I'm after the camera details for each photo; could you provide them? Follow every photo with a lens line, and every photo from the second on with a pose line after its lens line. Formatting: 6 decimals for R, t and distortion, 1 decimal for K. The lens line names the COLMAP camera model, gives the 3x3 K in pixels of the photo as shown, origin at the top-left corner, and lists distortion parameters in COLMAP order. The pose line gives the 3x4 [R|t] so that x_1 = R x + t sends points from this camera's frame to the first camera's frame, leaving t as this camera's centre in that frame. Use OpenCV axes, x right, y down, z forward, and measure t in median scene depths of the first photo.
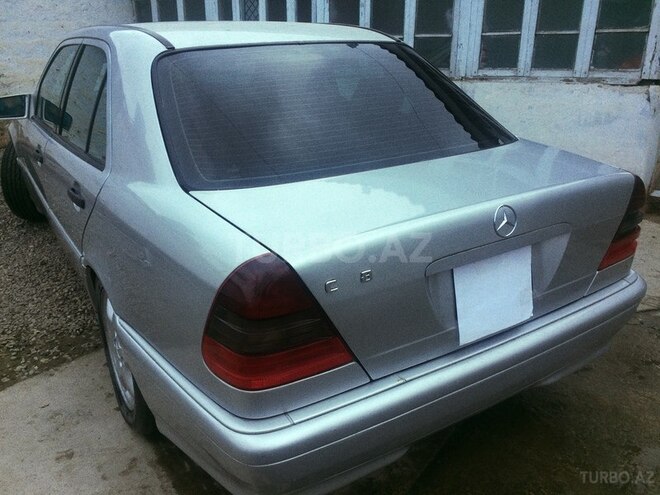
lens RADIAL K [[557.4, 0, 330.3], [0, 557.4, 247.5], [0, 0, 1]] dist [0.040193, -0.024674]
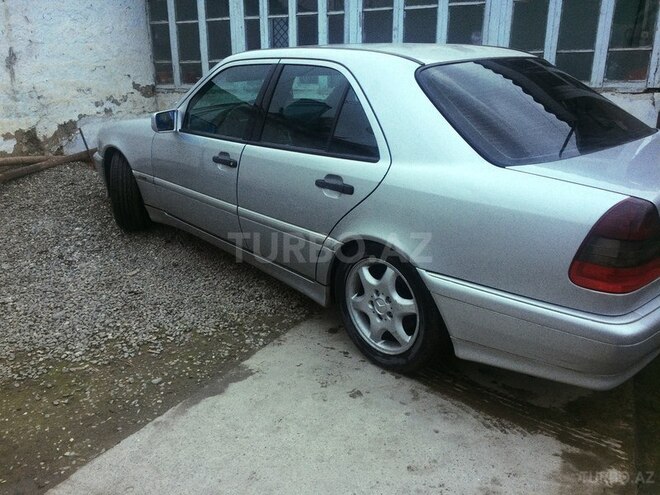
lens RADIAL K [[557.4, 0, 331.4], [0, 557.4, 248.0], [0, 0, 1]] dist [0.040193, -0.024674]
pose [[0.985520, -0.060580, 0.158367, -0.350308], [0.065888, 0.997420, -0.028481, 0.042589], [-0.156233, 0.038503, 0.986969, -0.102988]]
